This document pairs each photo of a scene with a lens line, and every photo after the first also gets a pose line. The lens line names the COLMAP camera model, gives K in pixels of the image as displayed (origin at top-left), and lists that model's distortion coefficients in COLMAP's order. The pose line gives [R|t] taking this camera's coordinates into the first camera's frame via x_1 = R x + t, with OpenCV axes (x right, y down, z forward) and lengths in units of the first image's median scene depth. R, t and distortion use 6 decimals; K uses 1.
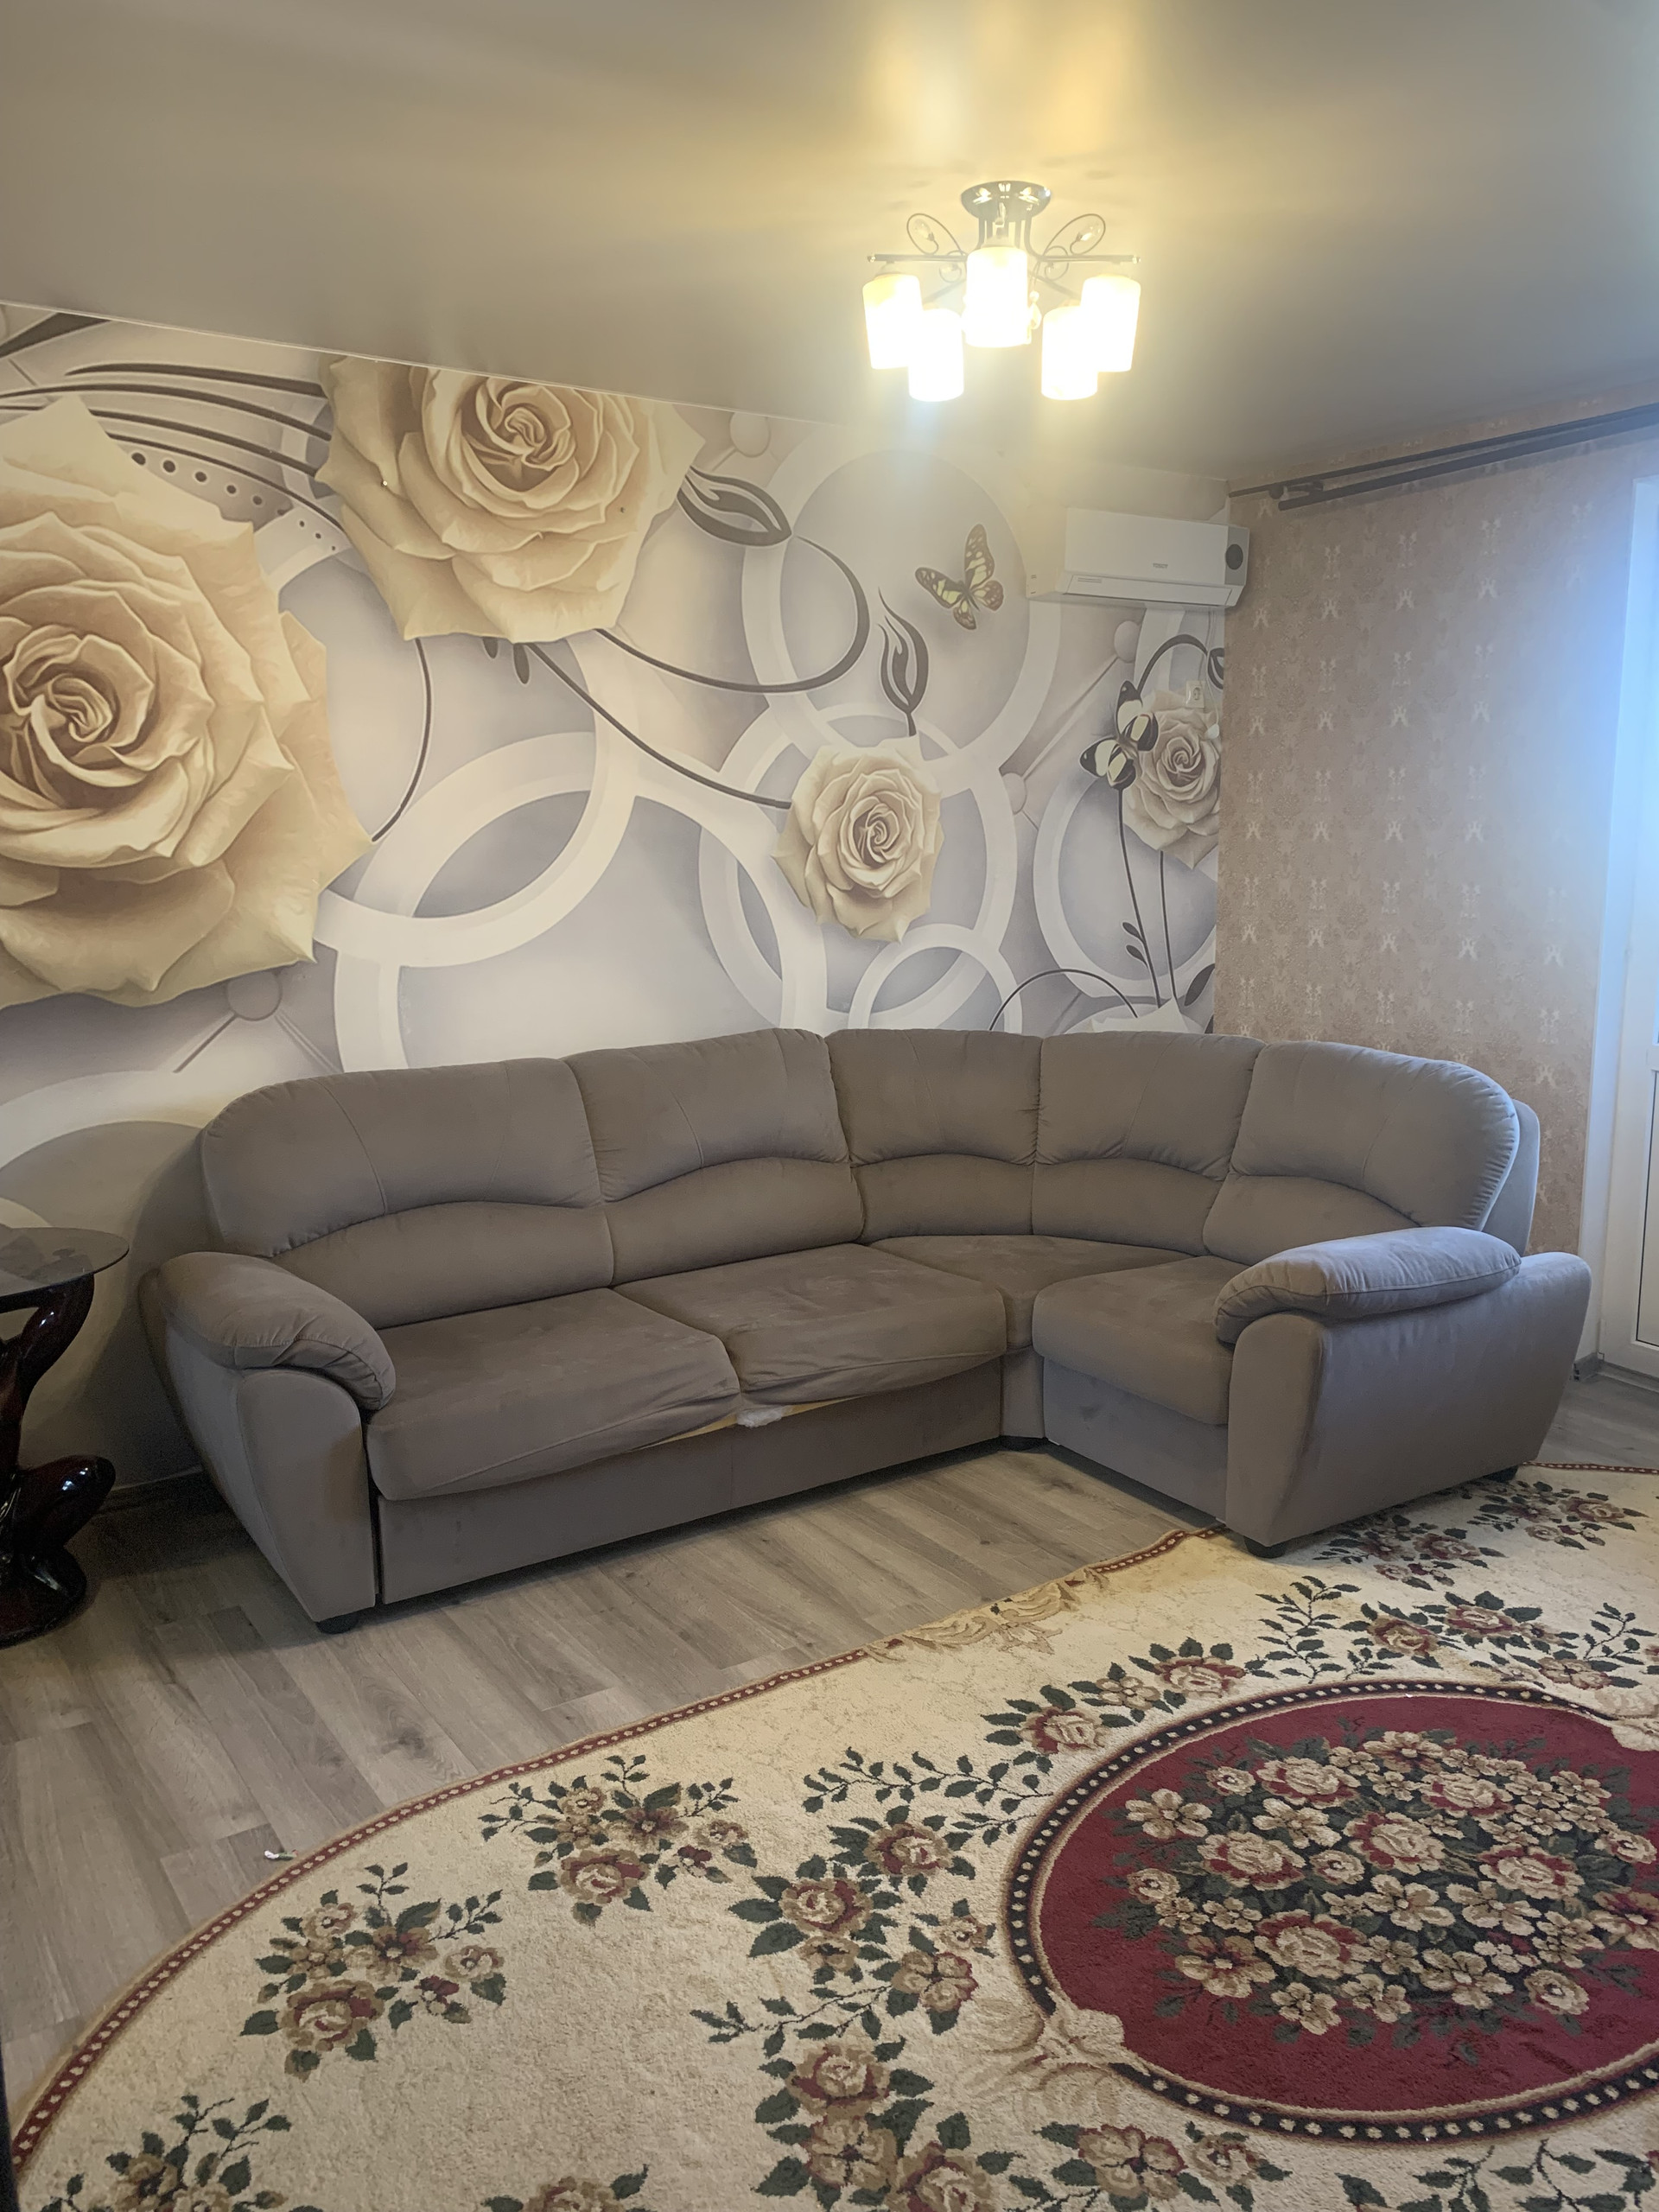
lens RADIAL K [[1711.1, 0, 818.5], [0, 1711.1, 1106.2], [0, 0, 1]] dist [0.047439, -0.043427]
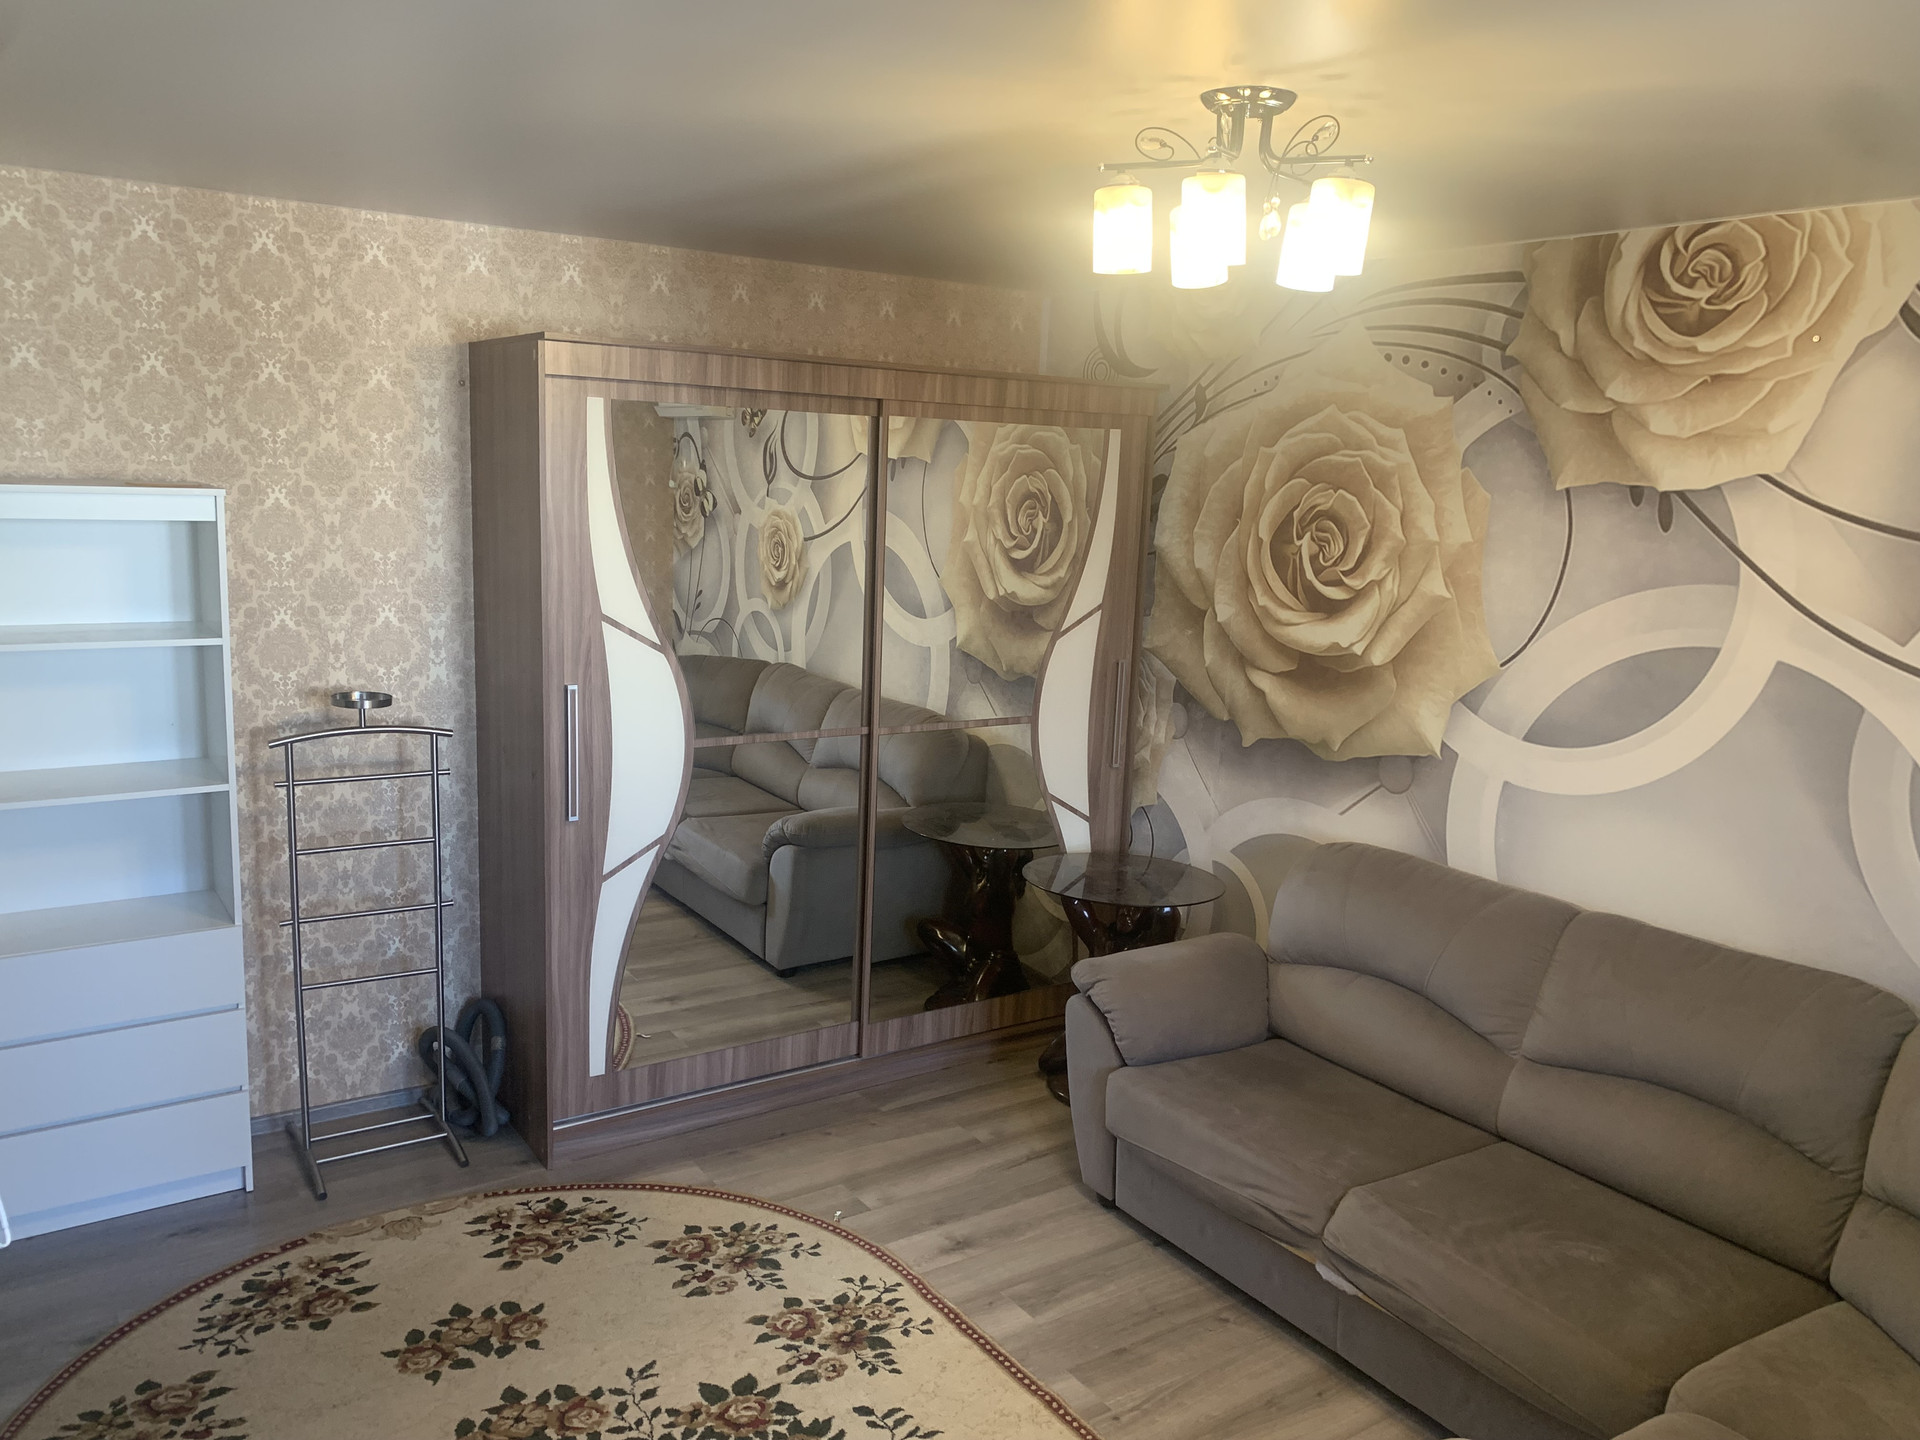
lens RADIAL K [[1485.2, 0, 947.7], [0, 1485.2, 727.5], [0, 0, 1]] dist [0.047439, -0.043427]
pose [[0.004784, 0.184201, -0.982877, 0.731170], [-0.210365, 0.961079, 0.179092, -0.224764], [0.977611, 0.205906, 0.043347, 0.645286]]
